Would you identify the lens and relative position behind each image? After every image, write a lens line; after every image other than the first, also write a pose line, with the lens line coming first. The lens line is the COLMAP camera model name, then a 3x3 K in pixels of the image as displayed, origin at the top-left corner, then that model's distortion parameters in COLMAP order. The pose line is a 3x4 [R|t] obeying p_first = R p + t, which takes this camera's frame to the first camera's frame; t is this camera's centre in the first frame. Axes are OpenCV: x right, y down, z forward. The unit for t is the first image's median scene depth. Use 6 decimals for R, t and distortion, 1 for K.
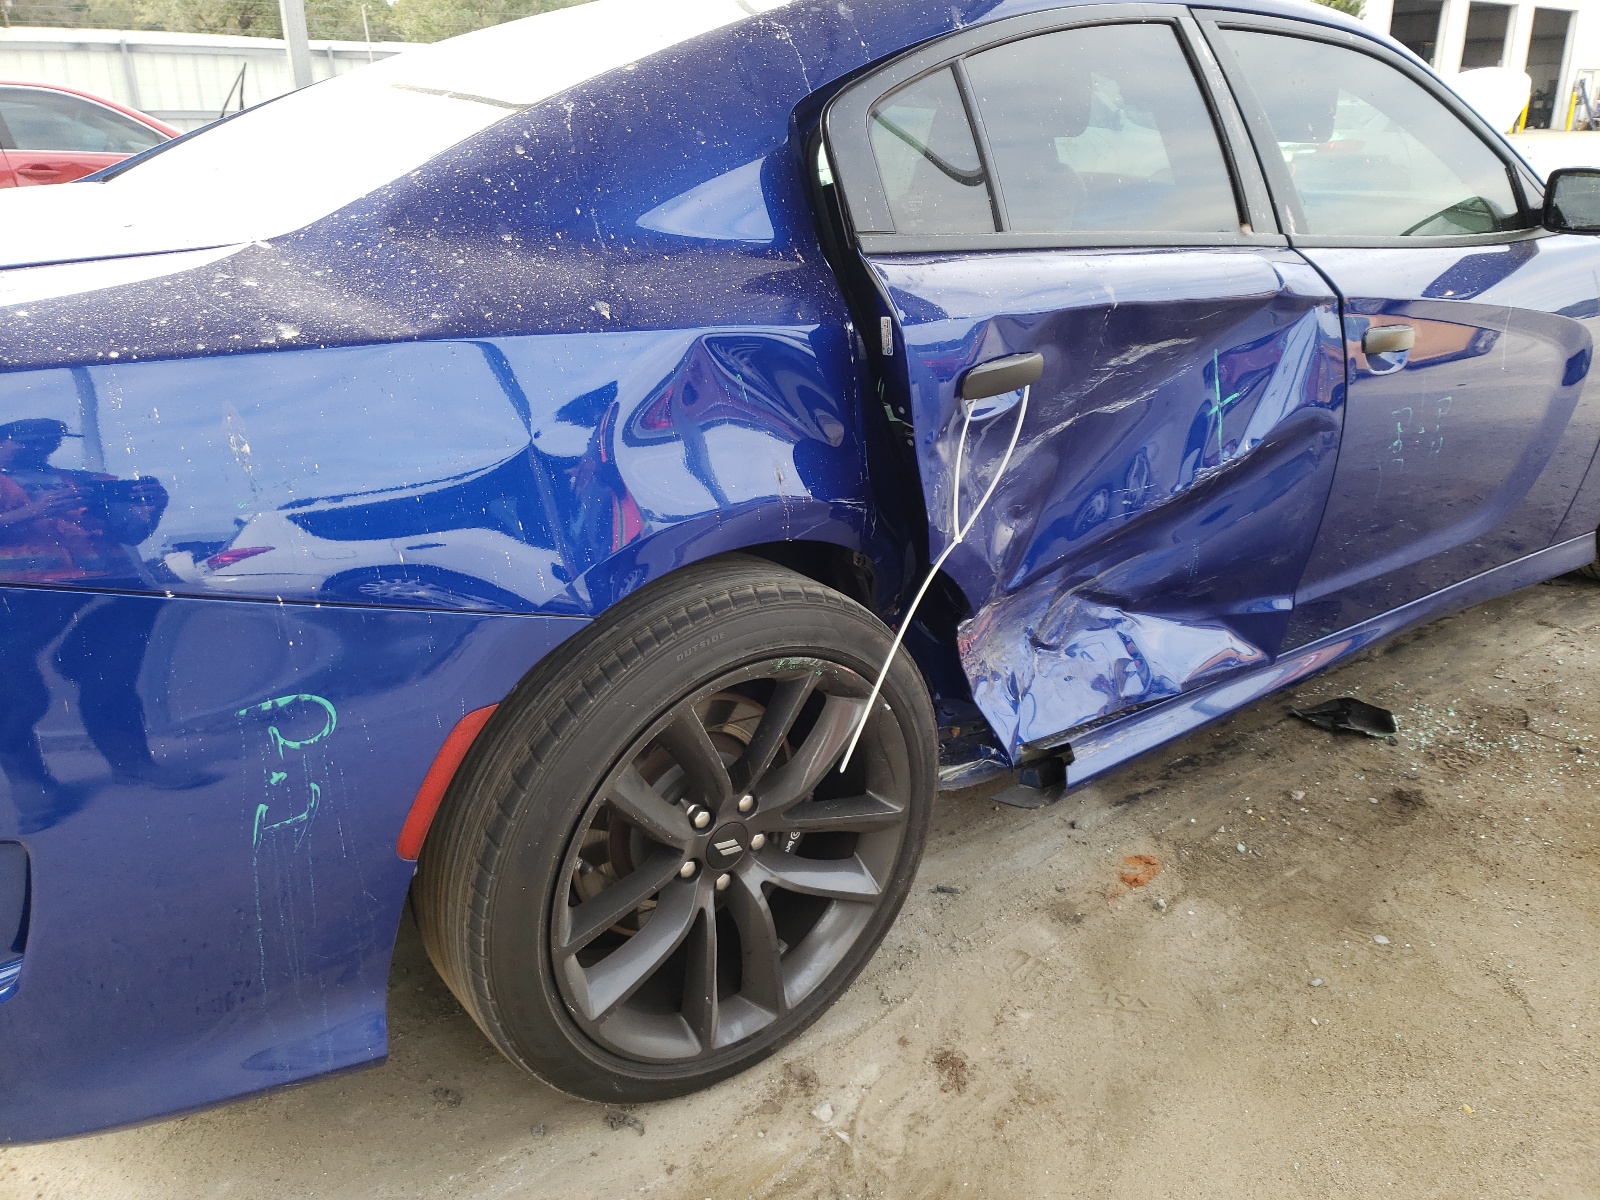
lens RADIAL K [[1227.1, 0, 795.4], [0, 1227.1, 599.9], [0, 0, 1]] dist [0.025976, -0.005947]
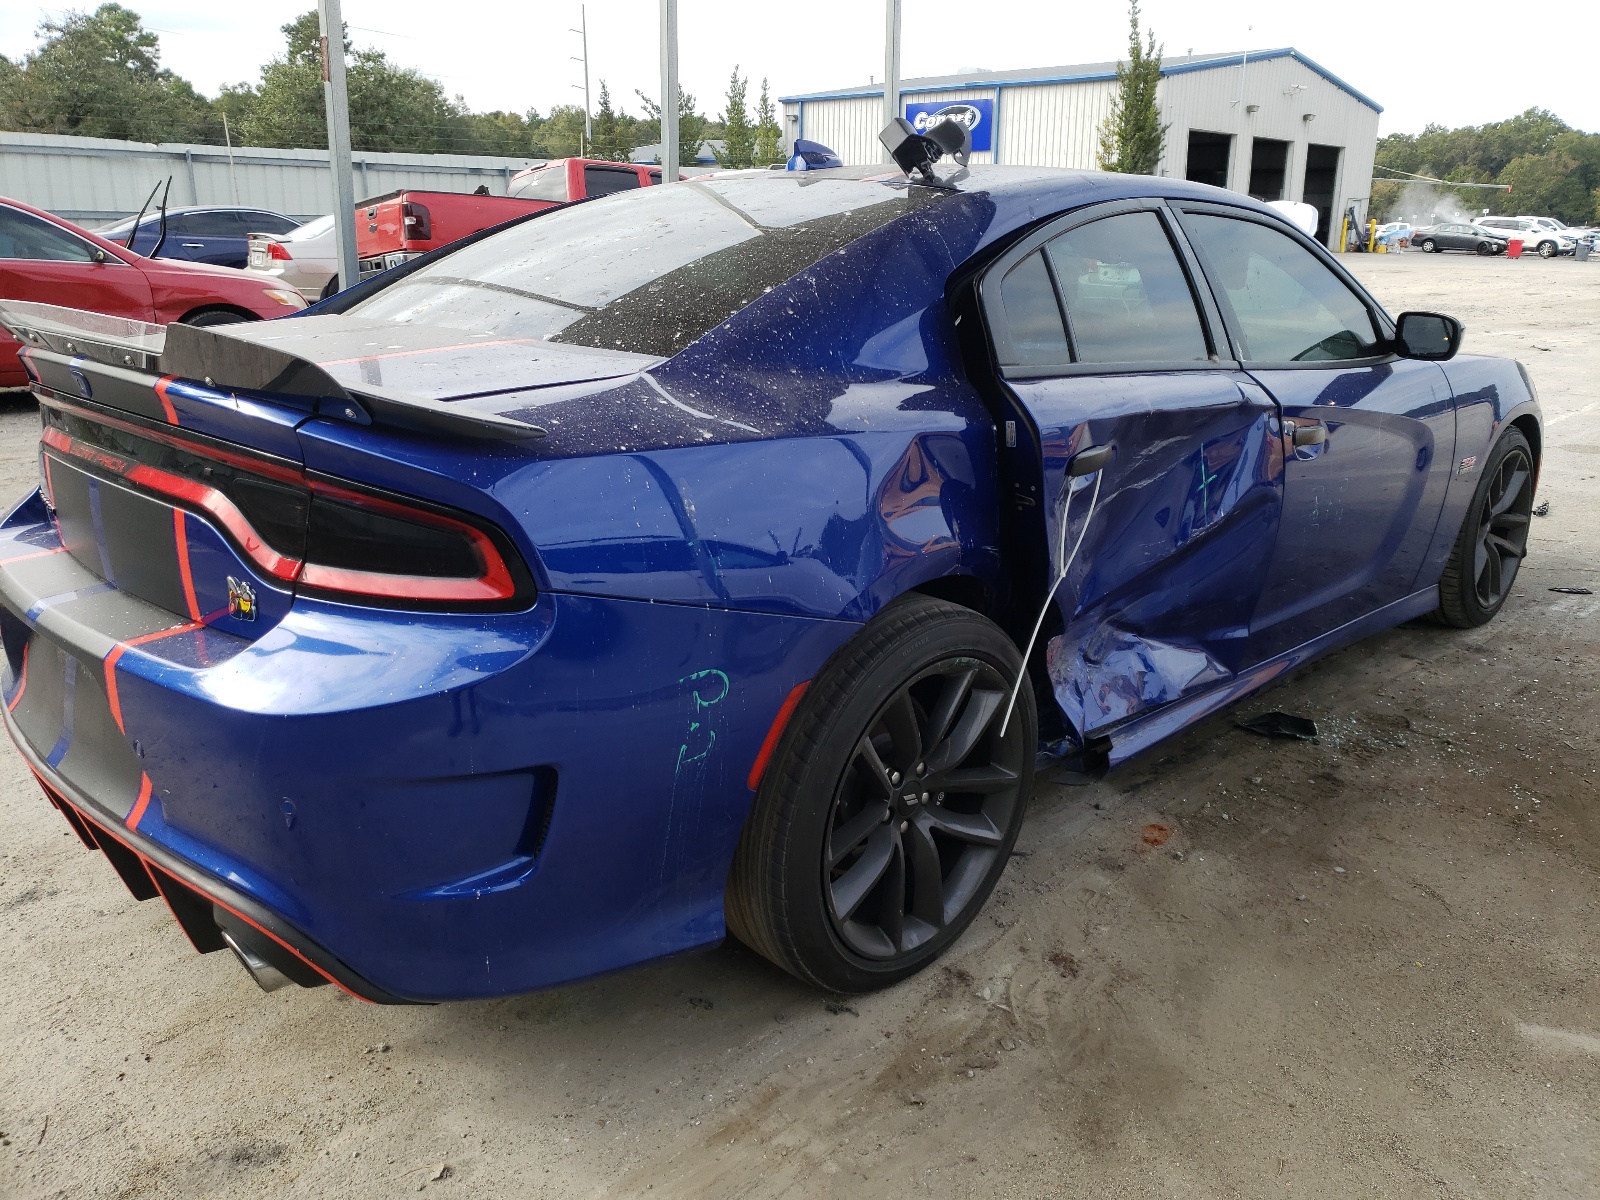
lens RADIAL K [[1227.1, 0, 805.4], [0, 1227.1, 598.6], [0, 0, 1]] dist [0.025976, -0.005947]
pose [[0.991320, -0.019634, 0.129996, -0.318659], [0.029841, 0.996581, -0.077040, 0.072344], [-0.128039, 0.080251, 0.988517, -0.335733]]
